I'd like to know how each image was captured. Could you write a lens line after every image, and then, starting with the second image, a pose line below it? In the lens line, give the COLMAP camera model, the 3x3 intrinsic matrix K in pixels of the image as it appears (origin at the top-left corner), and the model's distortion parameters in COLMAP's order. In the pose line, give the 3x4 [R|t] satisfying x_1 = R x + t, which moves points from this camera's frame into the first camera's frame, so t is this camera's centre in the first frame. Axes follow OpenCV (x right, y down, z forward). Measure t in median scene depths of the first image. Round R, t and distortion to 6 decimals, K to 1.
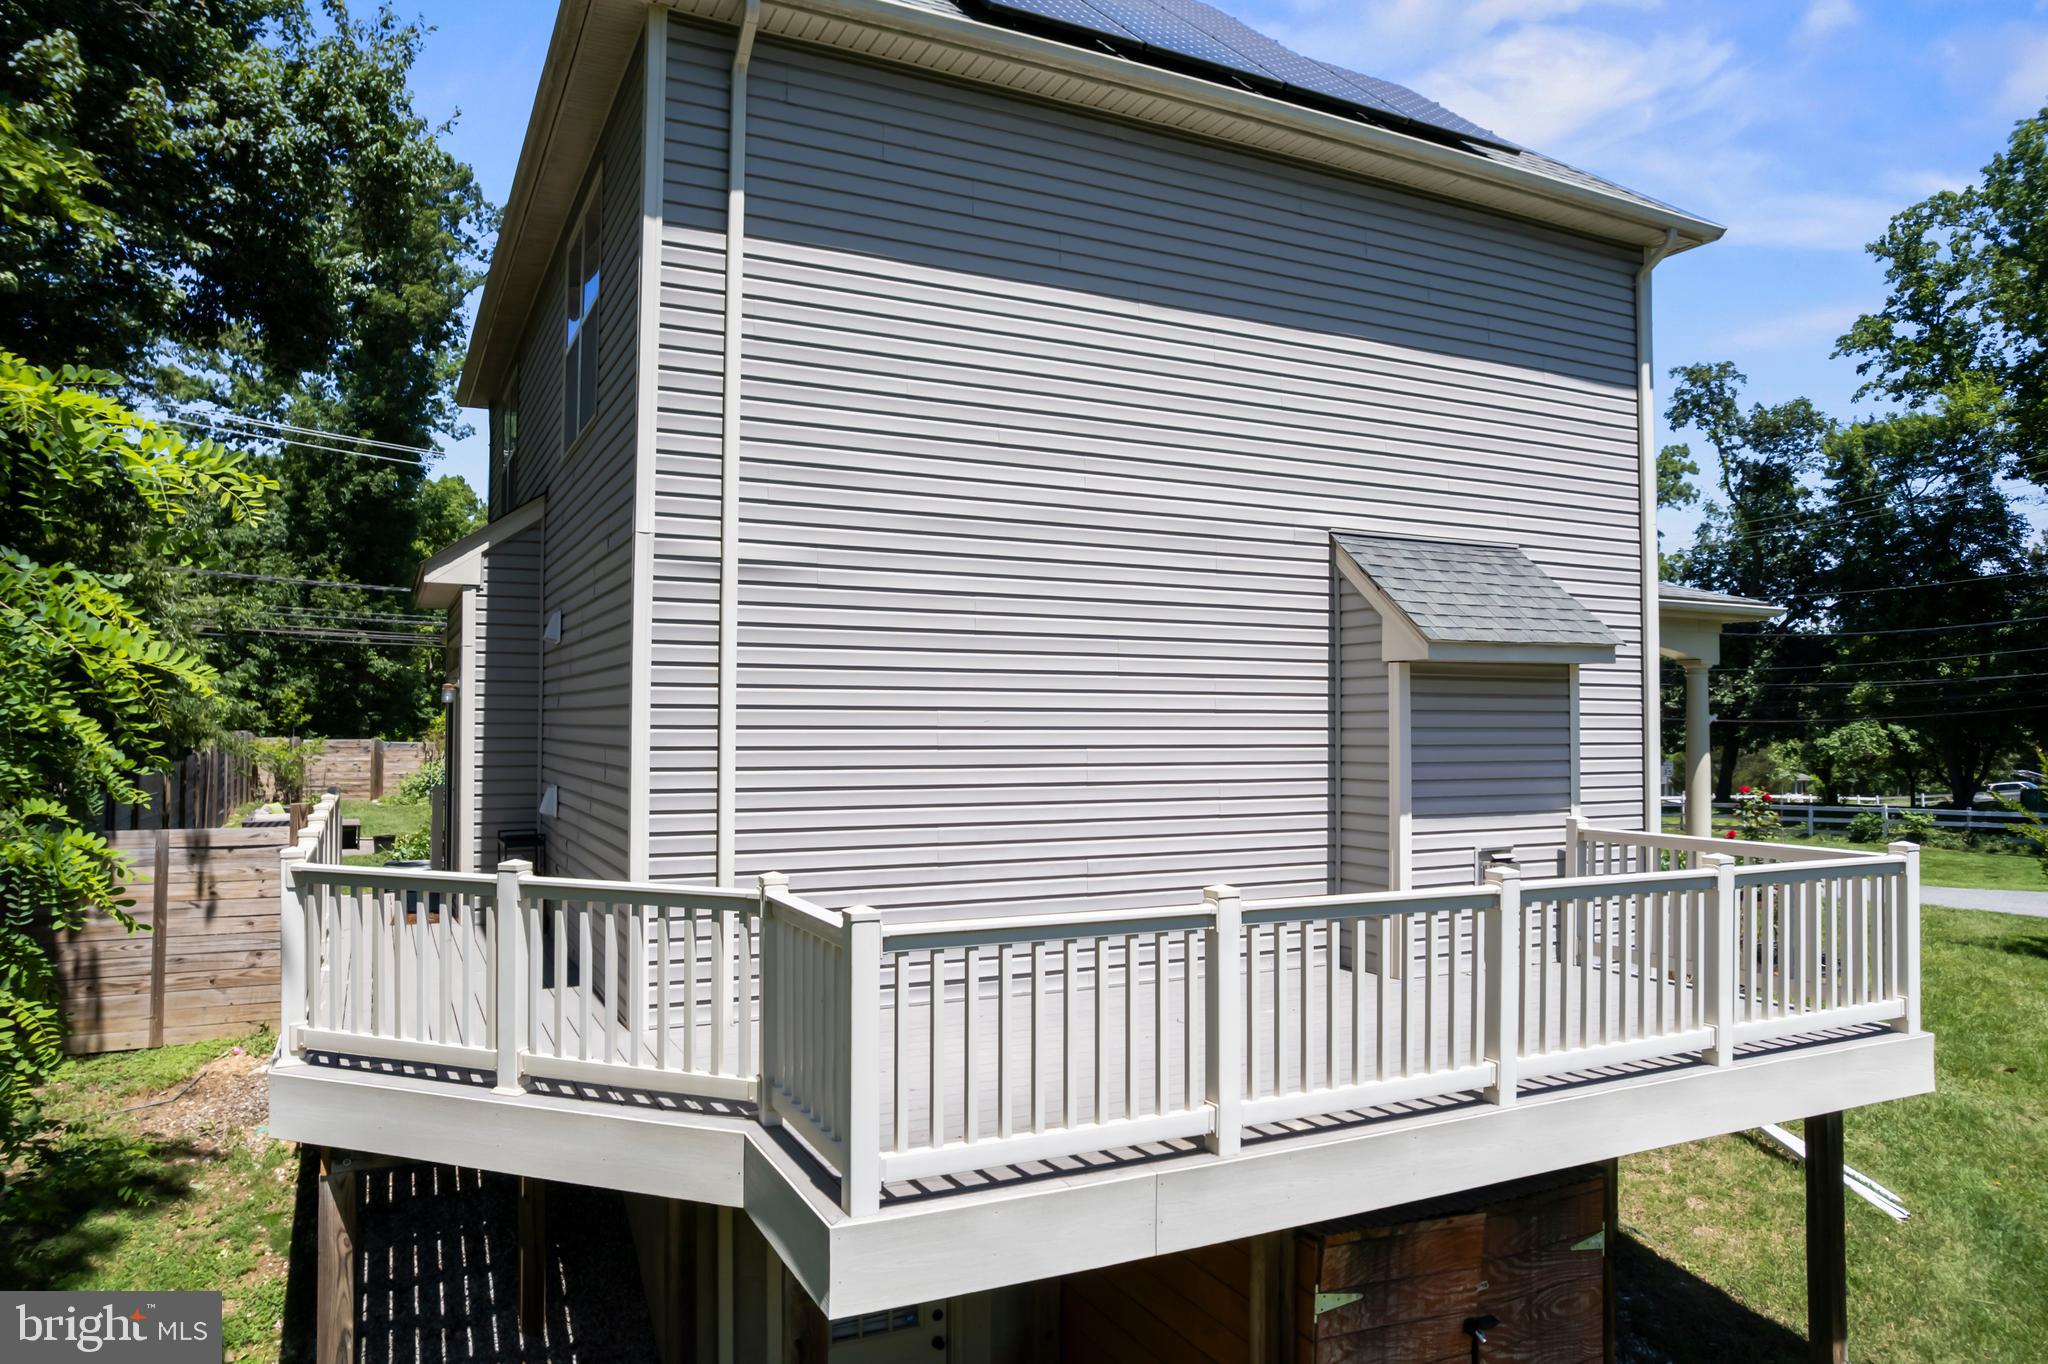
lens RADIAL K [[1315.1, 0, 1024.0], [0, 1315.1, 682.0], [0, 0, 1]] dist [-0.048857, 0.051507]
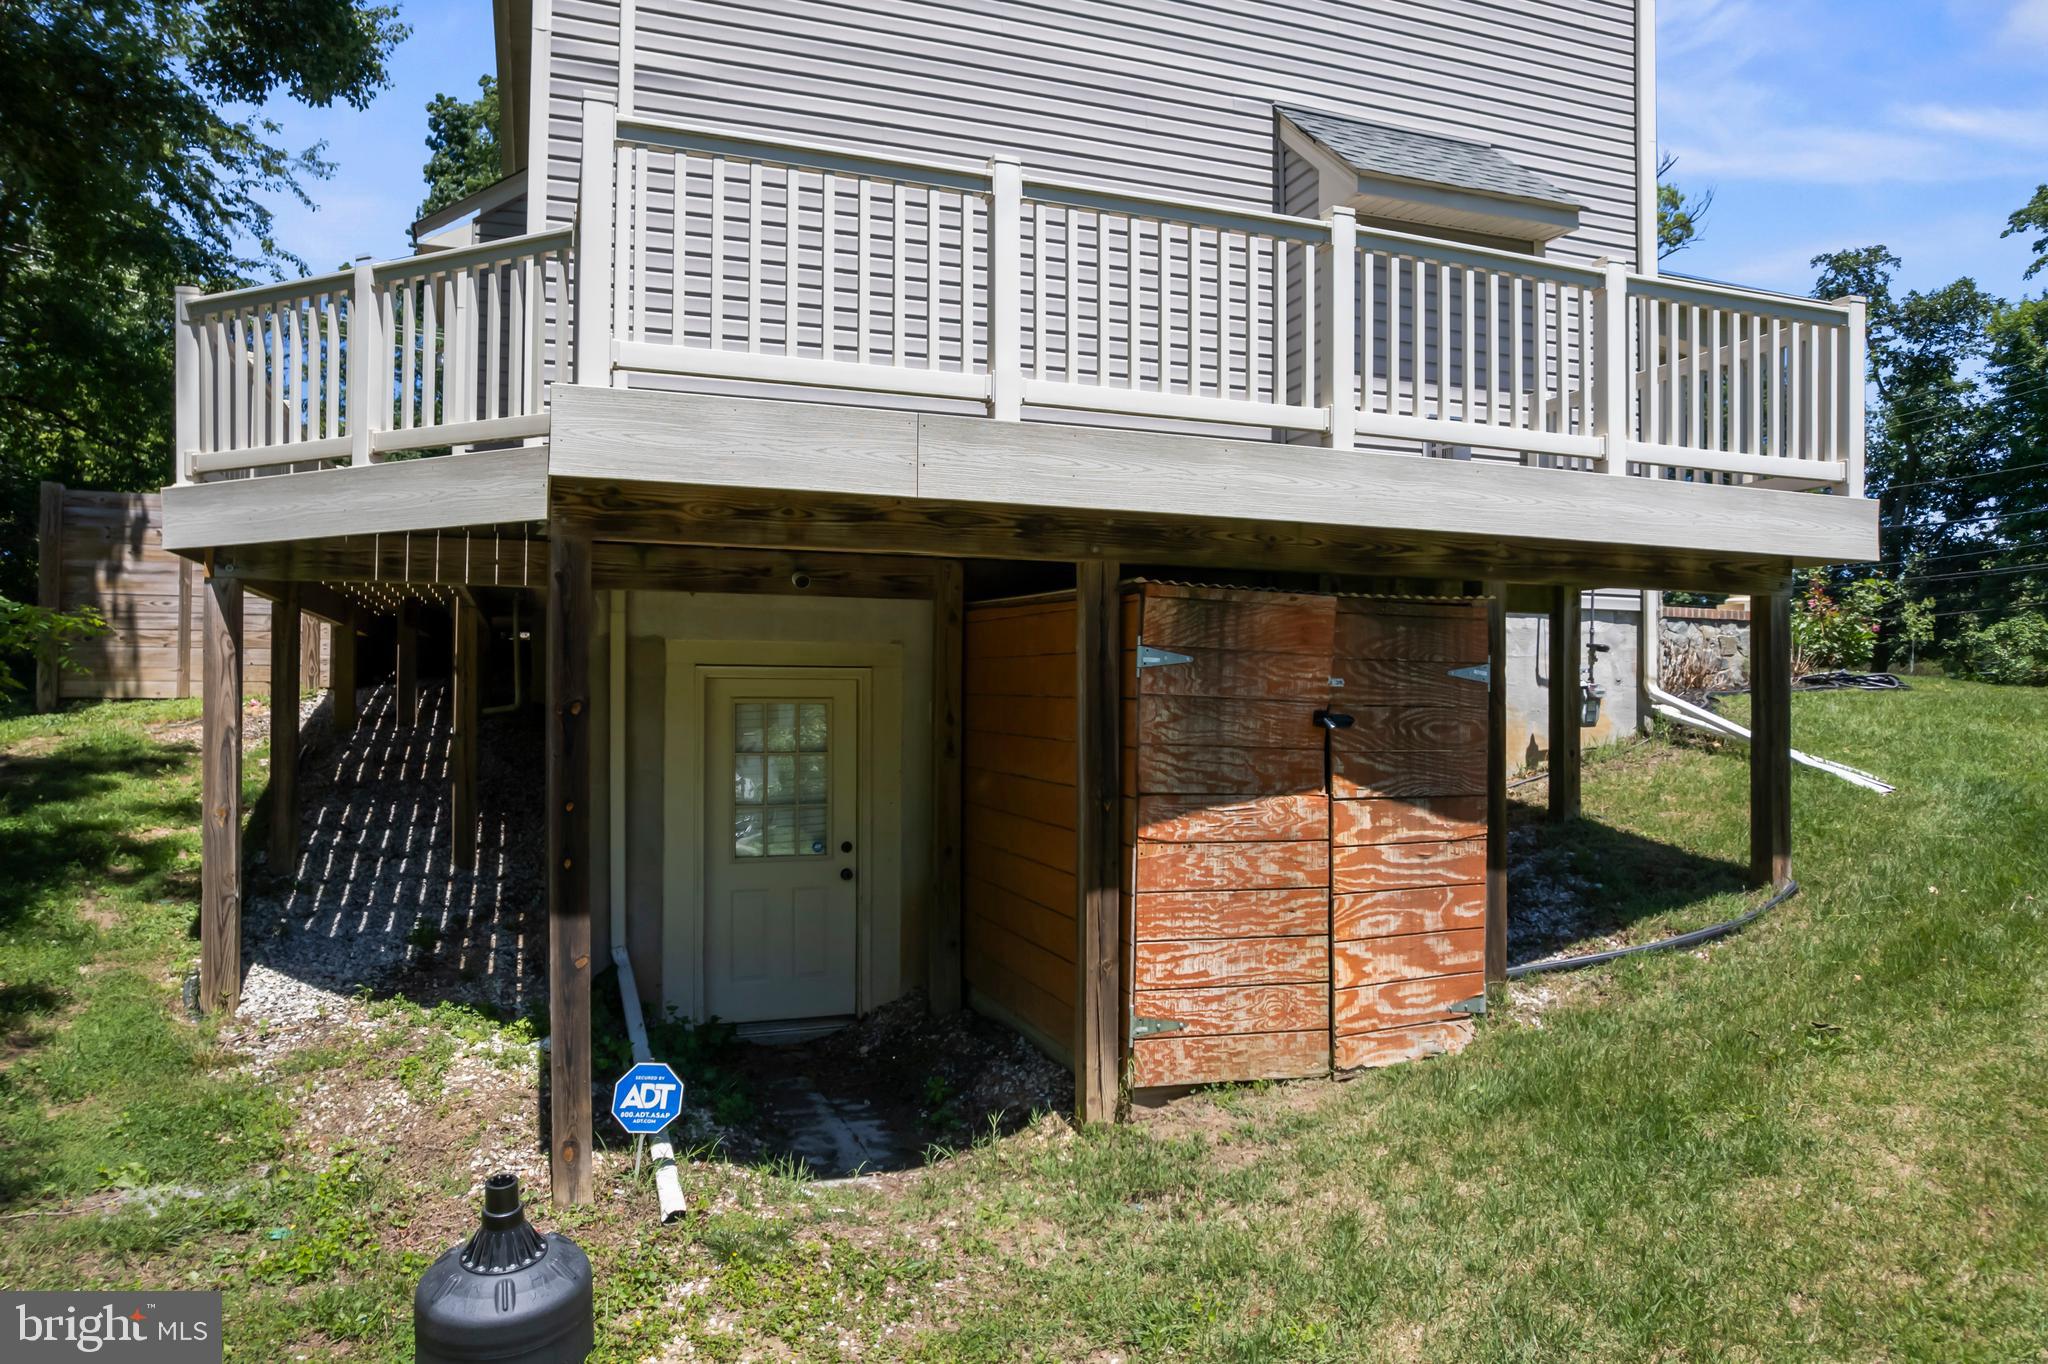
lens RADIAL K [[1317.2, 0, 1024.0], [0, 1317.2, 682.0], [0, 0, 1]] dist [-0.083829, 0.090091]
pose [[0.994495, -0.003136, -0.104733, 0.148843], [0.005067, 0.999822, 0.018180, 0.293781], [0.104657, -0.018610, 0.994334, 0.018365]]
